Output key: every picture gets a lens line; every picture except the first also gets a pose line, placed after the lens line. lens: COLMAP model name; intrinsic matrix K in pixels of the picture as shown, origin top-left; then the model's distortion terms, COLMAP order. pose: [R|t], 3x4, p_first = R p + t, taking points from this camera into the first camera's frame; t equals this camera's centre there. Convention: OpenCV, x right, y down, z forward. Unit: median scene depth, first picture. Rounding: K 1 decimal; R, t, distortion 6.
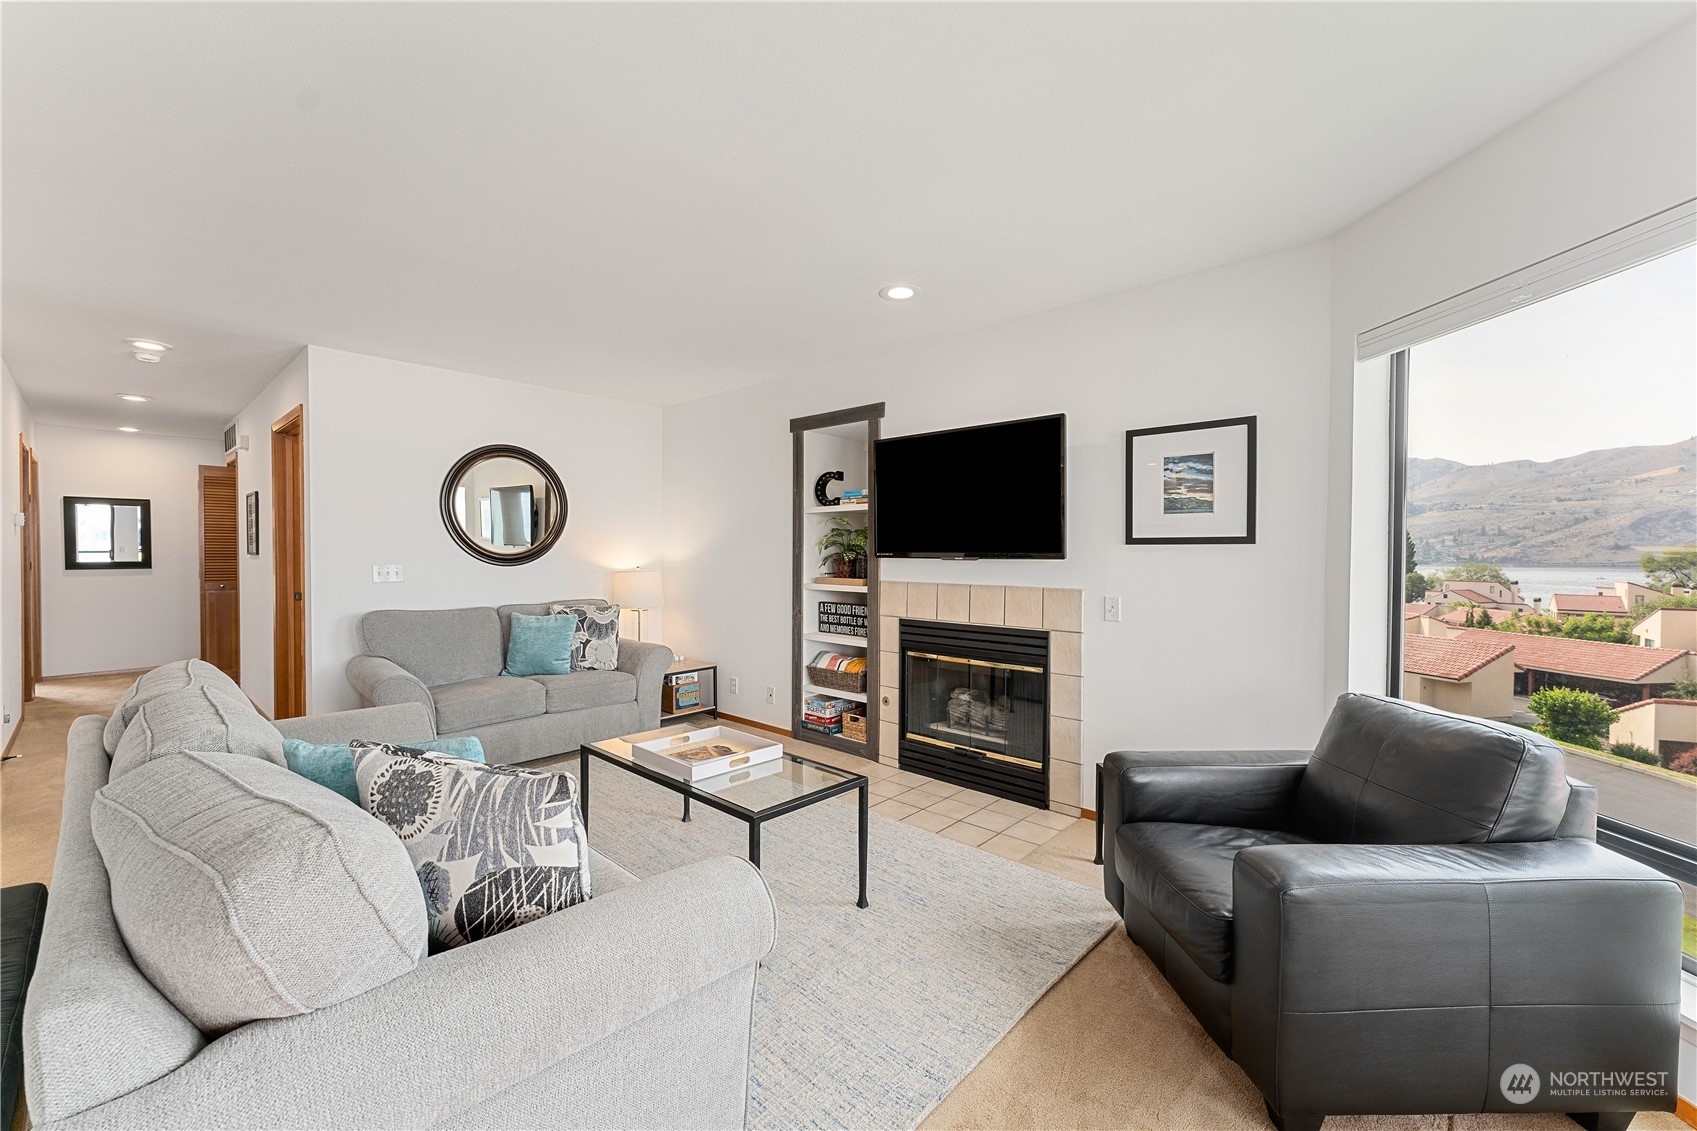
lens RADIAL K [[680.0, 0, 845.7], [0, 680.0, 566.7], [0, 0, 1]] dist [0.001538, -0.000062]
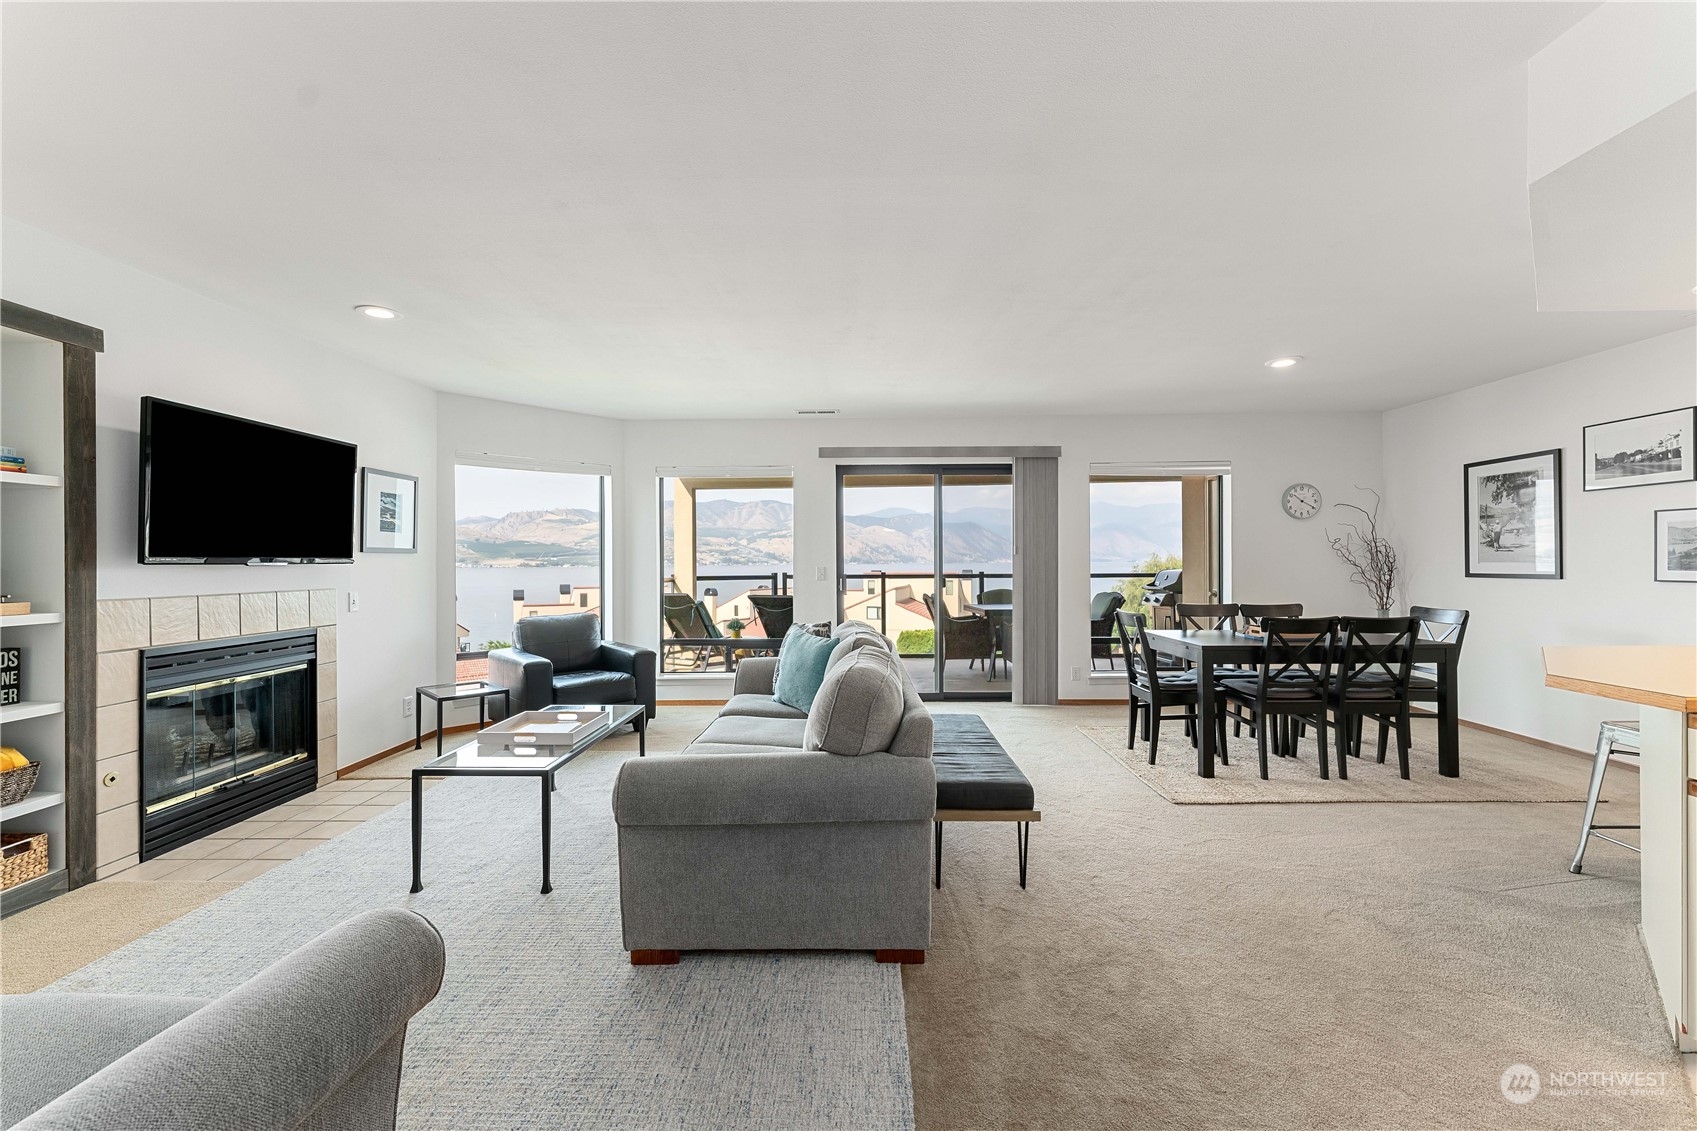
lens RADIAL K [[682.1, 0, 844.5], [0, 682.1, 560.1], [0, 0, 1]] dist [0.002581, -0.000180]
pose [[-0.667459, -0.000492, 0.744647, -0.910657], [0.014663, 0.999797, 0.013804, -0.016129], [-0.744502, 0.020132, -0.667316, 0.895058]]
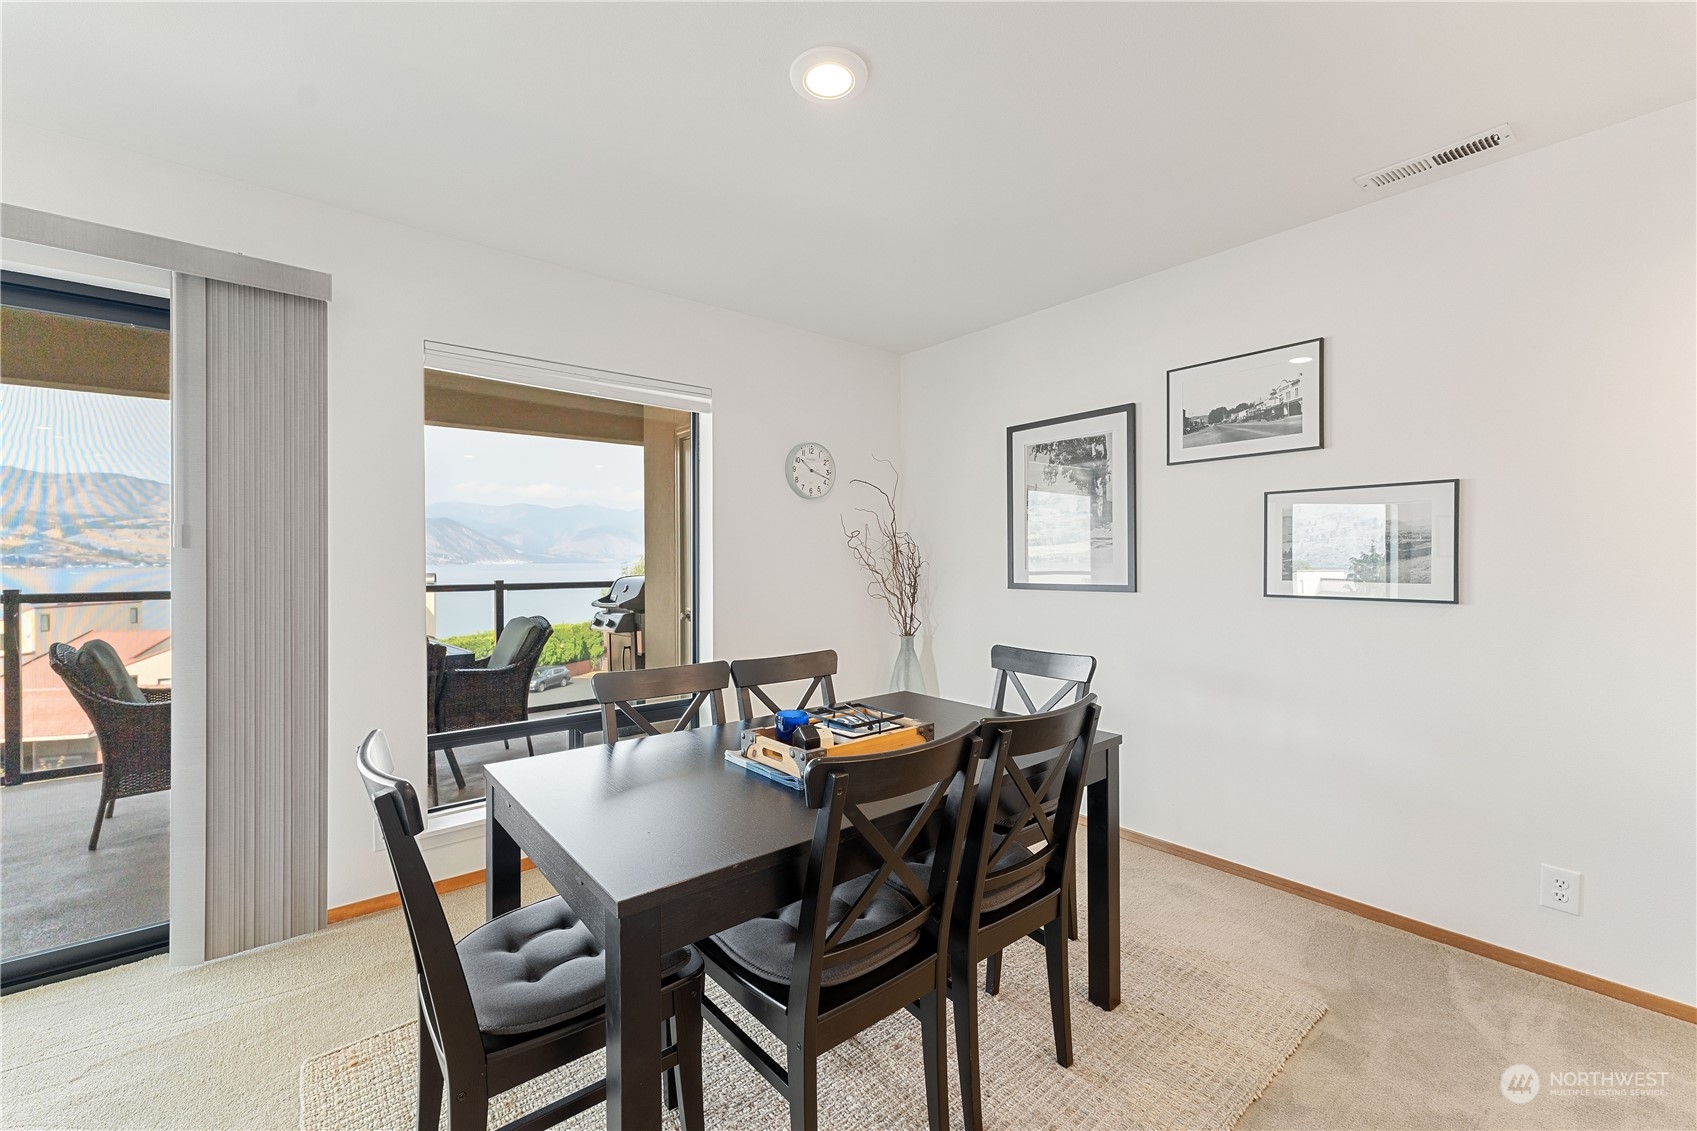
lens RADIAL K [[680.0, 0, 845.7], [0, 680.0, 566.7], [0, 0, 1]] dist [0.001538, -0.000062]
pose [[-0.991936, -0.003501, 0.126689, -0.649801], [-0.000153, 0.999651, 0.026427, -0.002644], [-0.126737, 0.026195, -0.991590, 0.130311]]
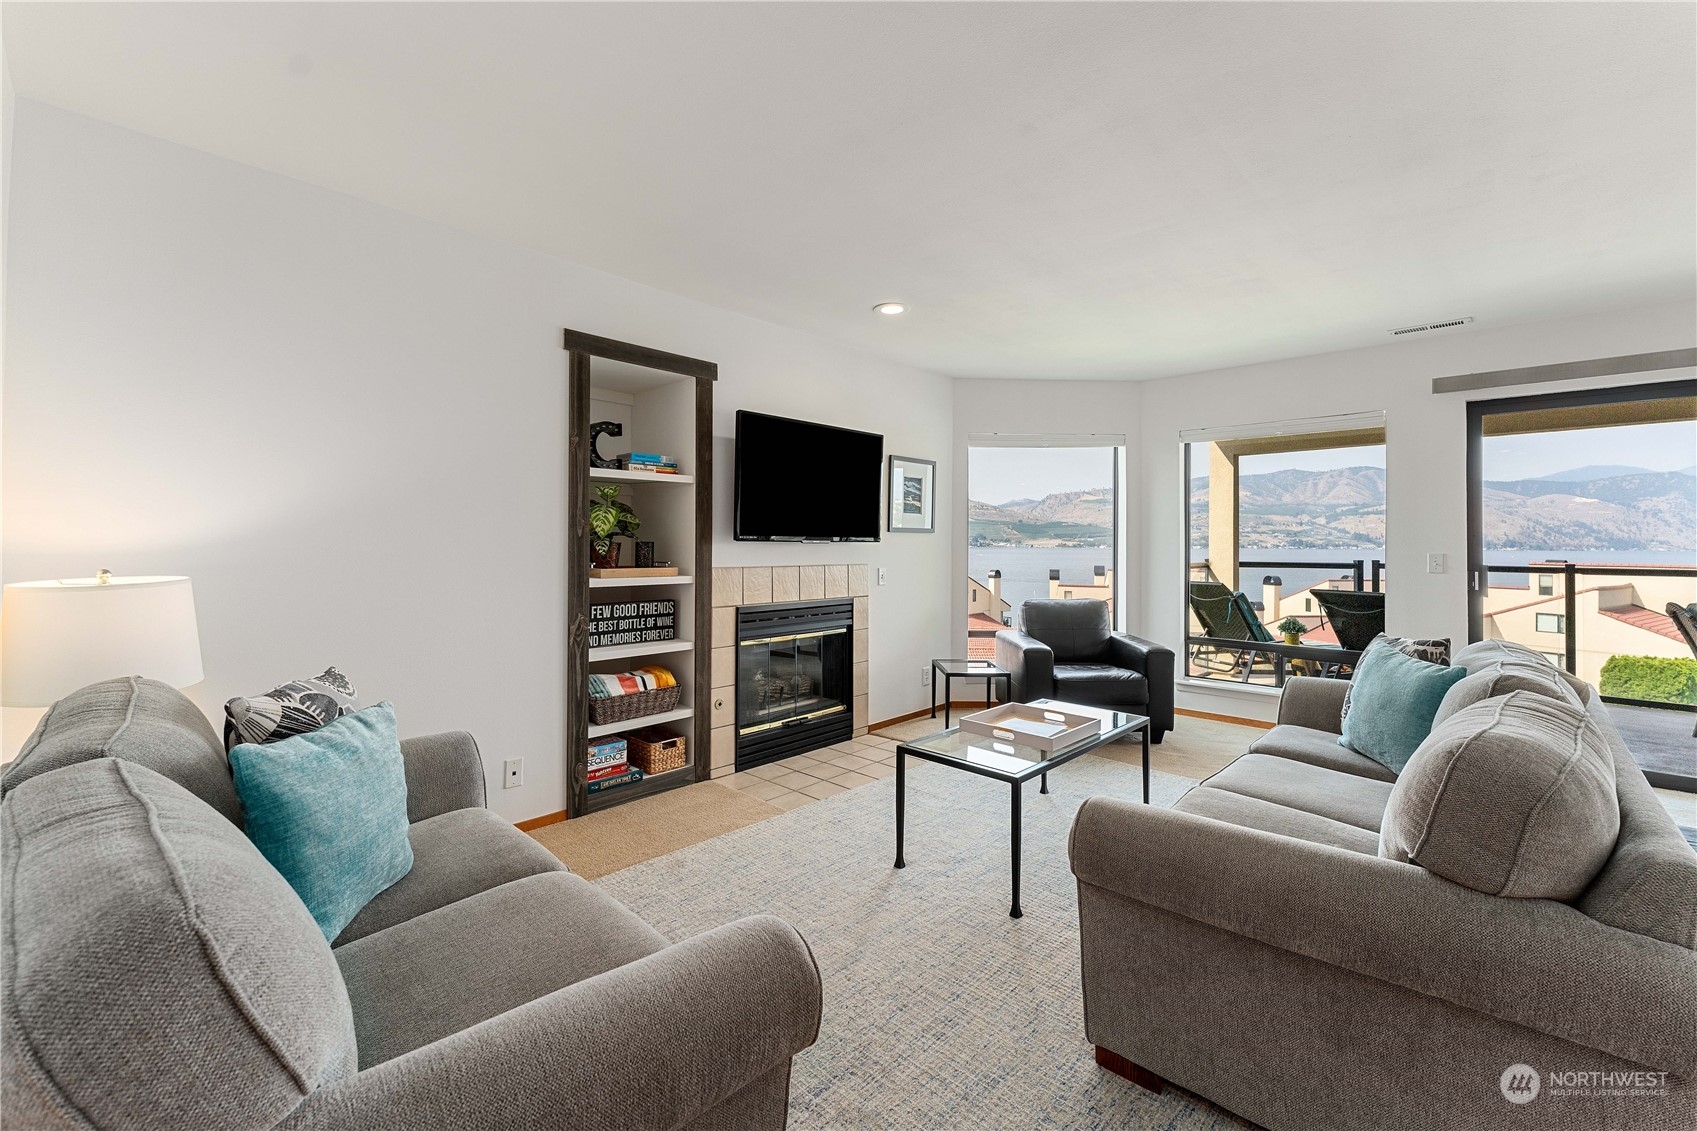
lens RADIAL K [[703.4, 0, 836.8], [0, 703.4, 534.4], [0, 0, 1]] dist [0.003551, -0.000075]
pose [[0.017752, 0.005502, 0.999827, -0.836646], [0.011266, 0.999920, -0.005703, -0.014370], [-0.999779, 0.011365, 0.017689, 0.818049]]
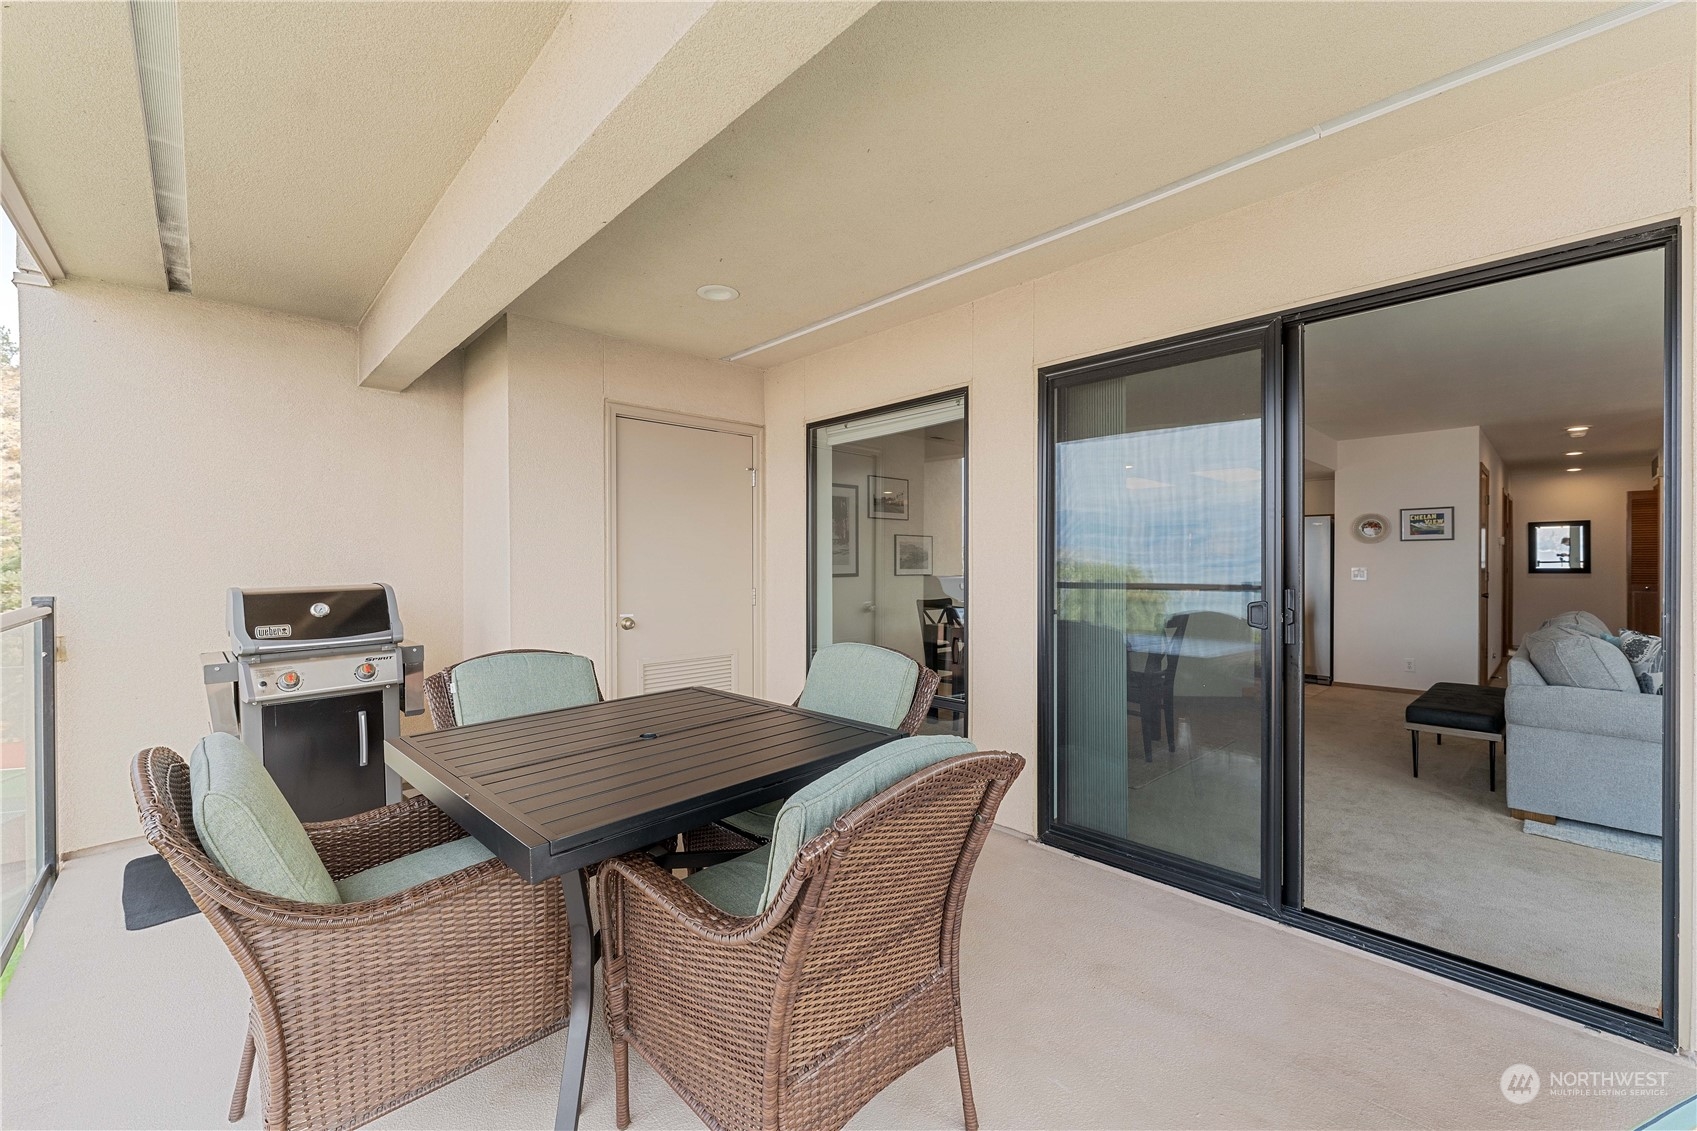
lens RADIAL K [[680.0, 0, 845.7], [0, 680.0, 566.7], [0, 0, 1]] dist [0.001538, -0.000062]
pose [[-0.072550, 0.001245, -0.997364, 0.639935], [-0.017071, 0.999851, 0.002490, 0.018933], [0.997219, 0.017206, -0.072518, -0.542637]]
